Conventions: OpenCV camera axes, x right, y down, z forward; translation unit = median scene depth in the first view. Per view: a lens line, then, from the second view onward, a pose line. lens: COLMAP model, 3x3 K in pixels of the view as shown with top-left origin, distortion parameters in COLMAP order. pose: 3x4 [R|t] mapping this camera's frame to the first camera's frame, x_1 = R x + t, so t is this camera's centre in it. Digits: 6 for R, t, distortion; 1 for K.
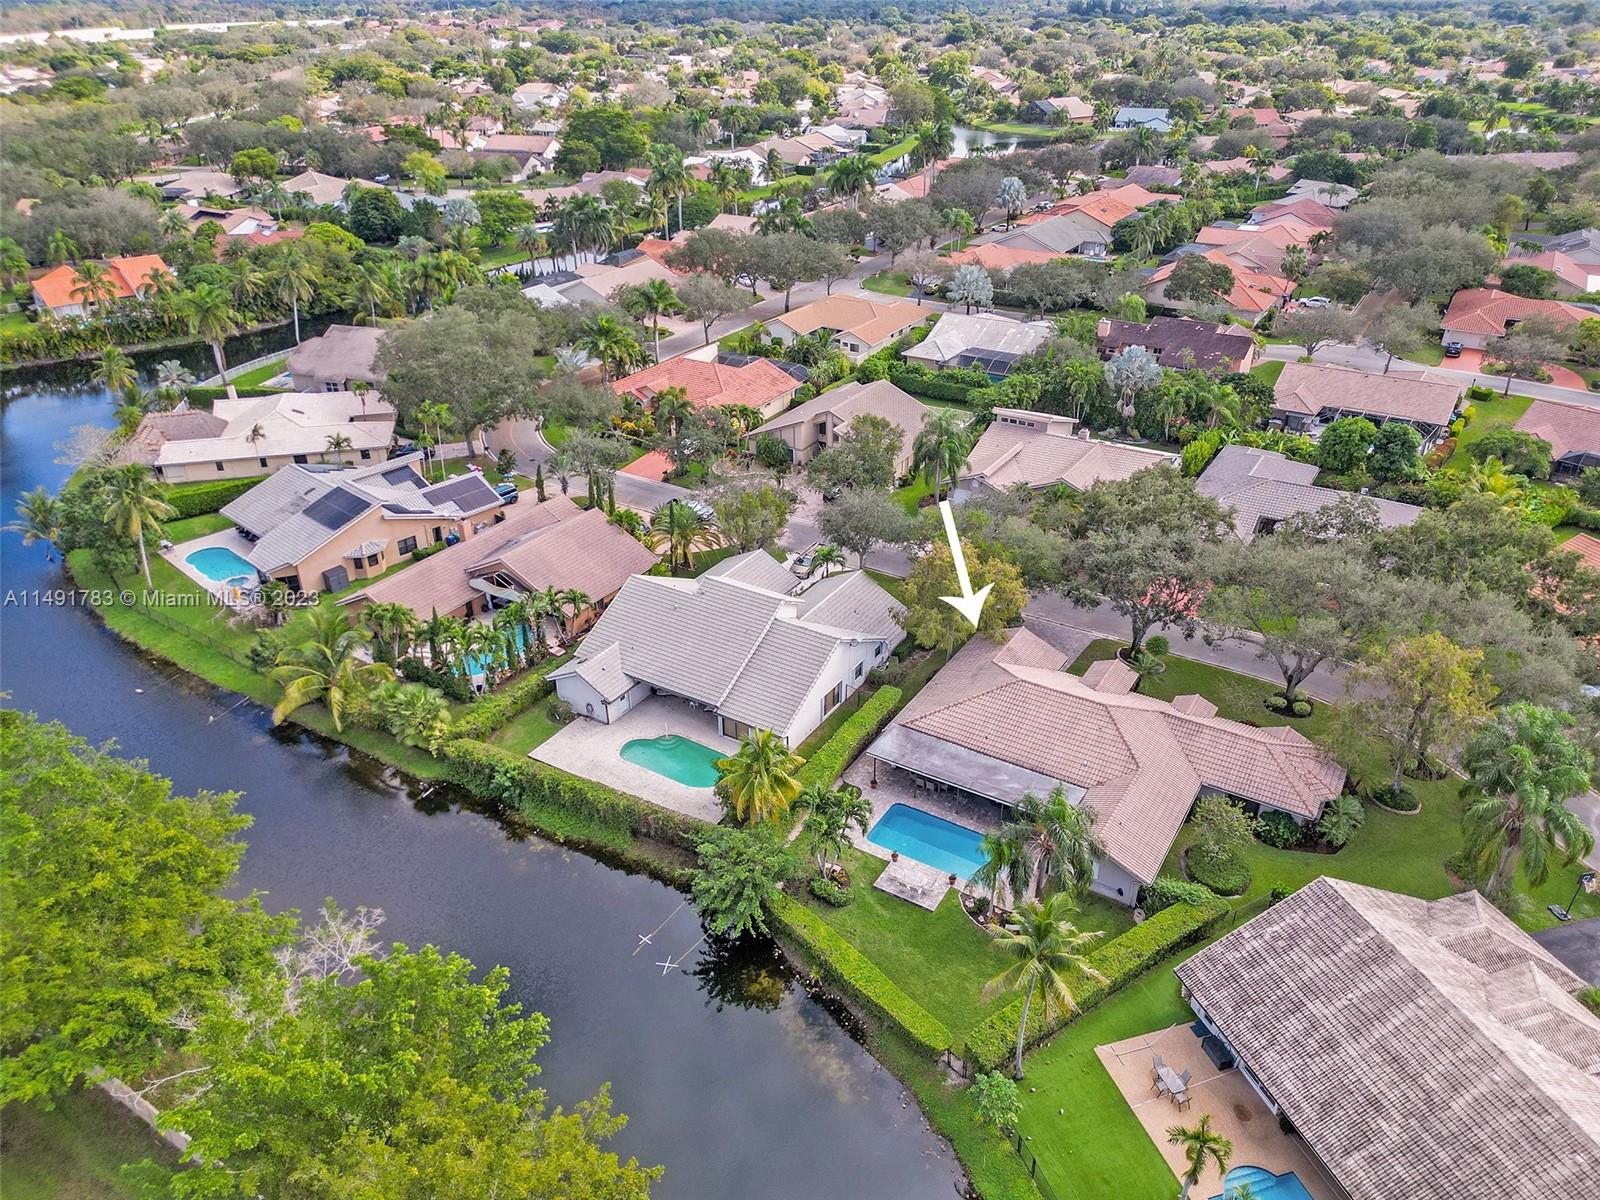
lens RADIAL K [[1128.9, 0, 804.9], [0, 1128.9, 595.0], [0, 0, 1]] dist [0.078146, -0.077123]
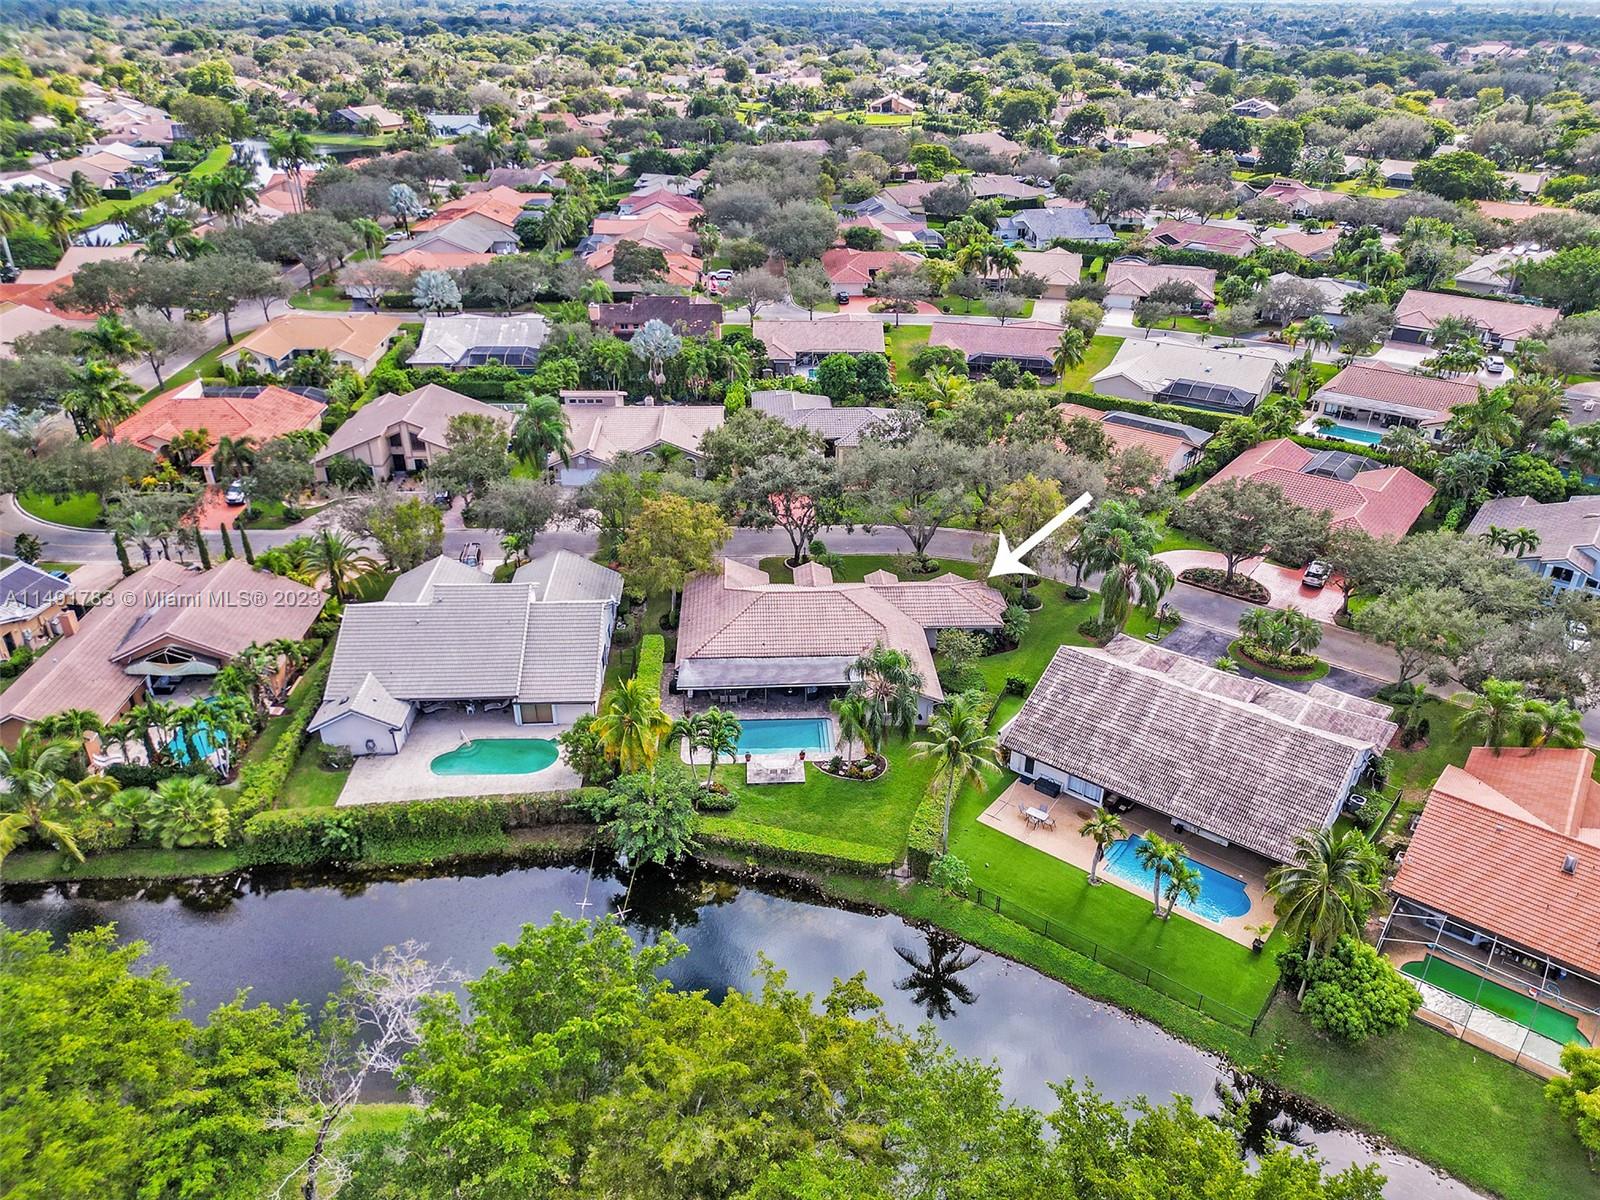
lens RADIAL K [[1128.9, 0, 804.9], [0, 1128.9, 595.0], [0, 0, 1]] dist [0.078146, -0.077123]
pose [[0.817320, -0.254857, 0.516755, -0.232951], [0.258577, 0.963712, 0.066315, 0.006592], [-0.514903, 0.079421, 0.853561, -0.009406]]
